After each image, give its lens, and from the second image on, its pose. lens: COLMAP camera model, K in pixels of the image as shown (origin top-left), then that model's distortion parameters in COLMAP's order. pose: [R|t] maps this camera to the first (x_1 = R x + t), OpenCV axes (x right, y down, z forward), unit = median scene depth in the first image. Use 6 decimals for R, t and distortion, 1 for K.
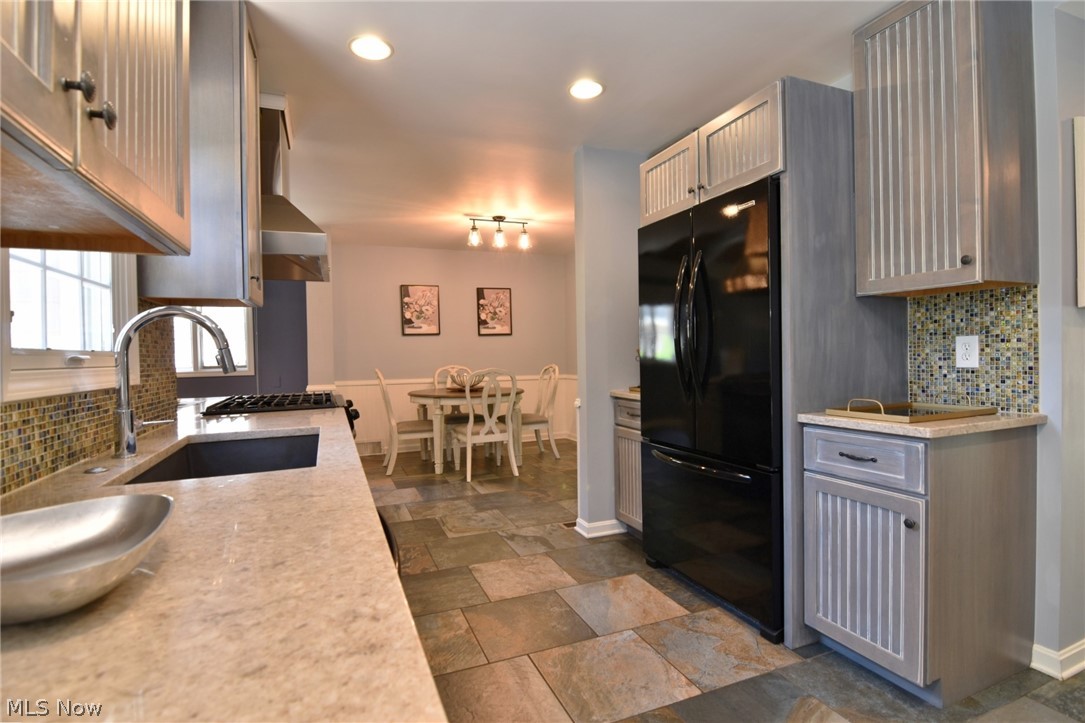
lens RADIAL K [[527.6, 0, 539.6], [0, 527.6, 363.7], [0, 0, 1]] dist [-0.002973, -0.015222]
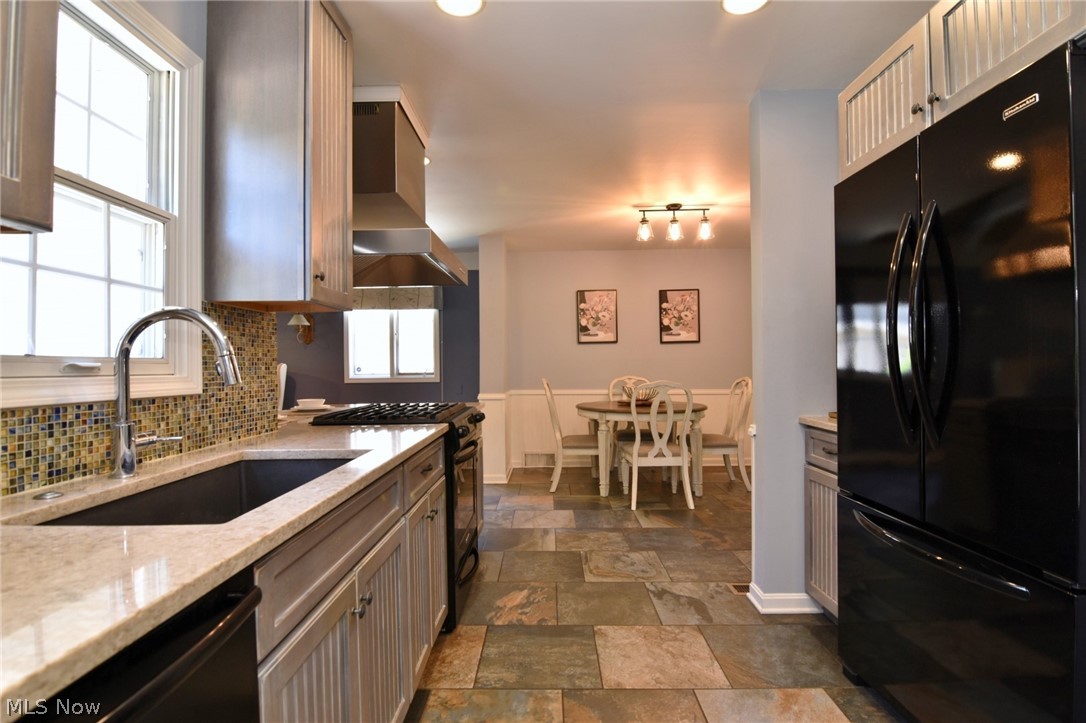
lens RADIAL K [[528.1, 0, 540.1], [0, 528.1, 363.7], [0, 0, 1]] dist [-0.002973, -0.015222]
pose [[0.922383, 0.008843, -0.386175, 0.077927], [-0.015478, 0.999781, -0.014076, -0.004982], [0.385966, 0.018961, 0.922318, 0.171806]]
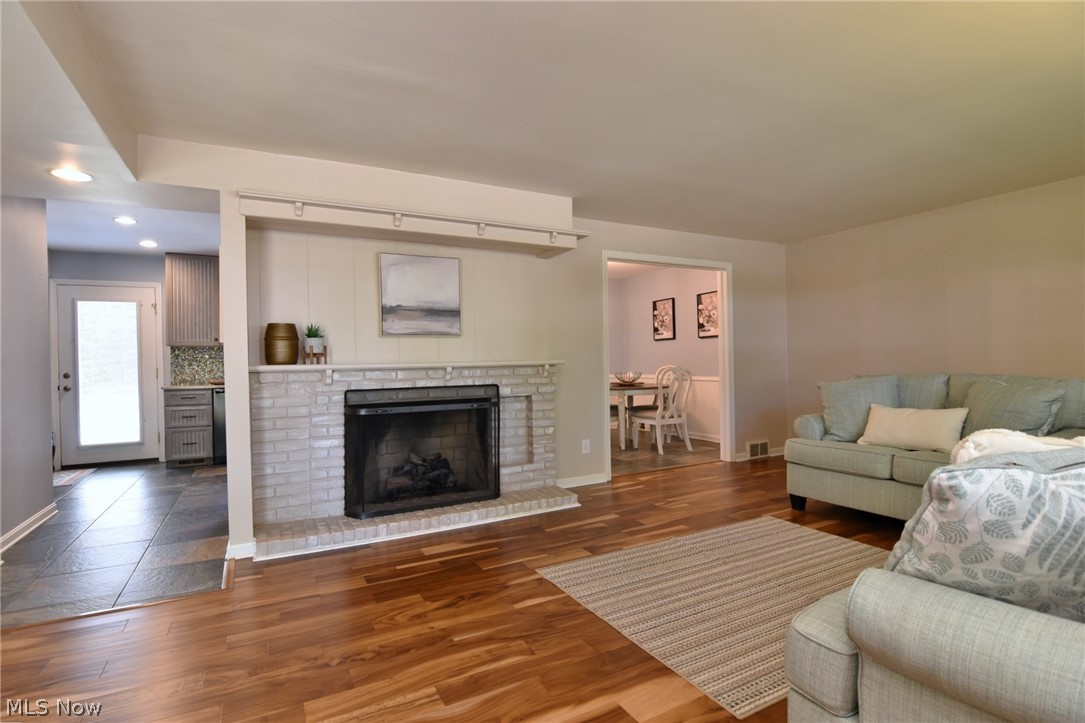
lens RADIAL K [[527.6, 0, 539.6], [0, 527.6, 363.7], [0, 0, 1]] dist [-0.002973, -0.015222]
pose [[0.110227, 0.024688, -0.993600, 1.725647], [0.005143, 0.999664, 0.025410, -0.055782], [0.993893, -0.007911, 0.110063, 1.018727]]
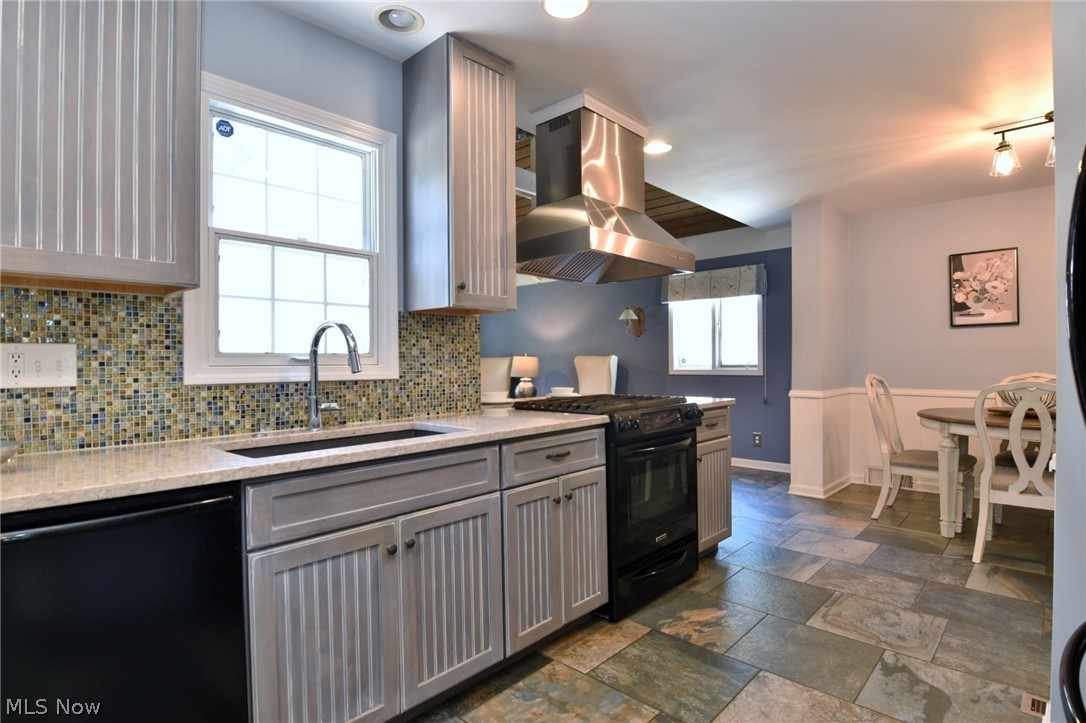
lens RADIAL K [[555.5, 0, 543.0], [0, 555.5, 361.5], [0, 0, 1]] dist [0.000819, -0.011658]
pose [[0.426169, 0.017978, -0.904465, 0.304412], [-0.018107, 0.999772, 0.011340, -0.012160], [0.904462, 0.011545, 0.426397, 0.351802]]
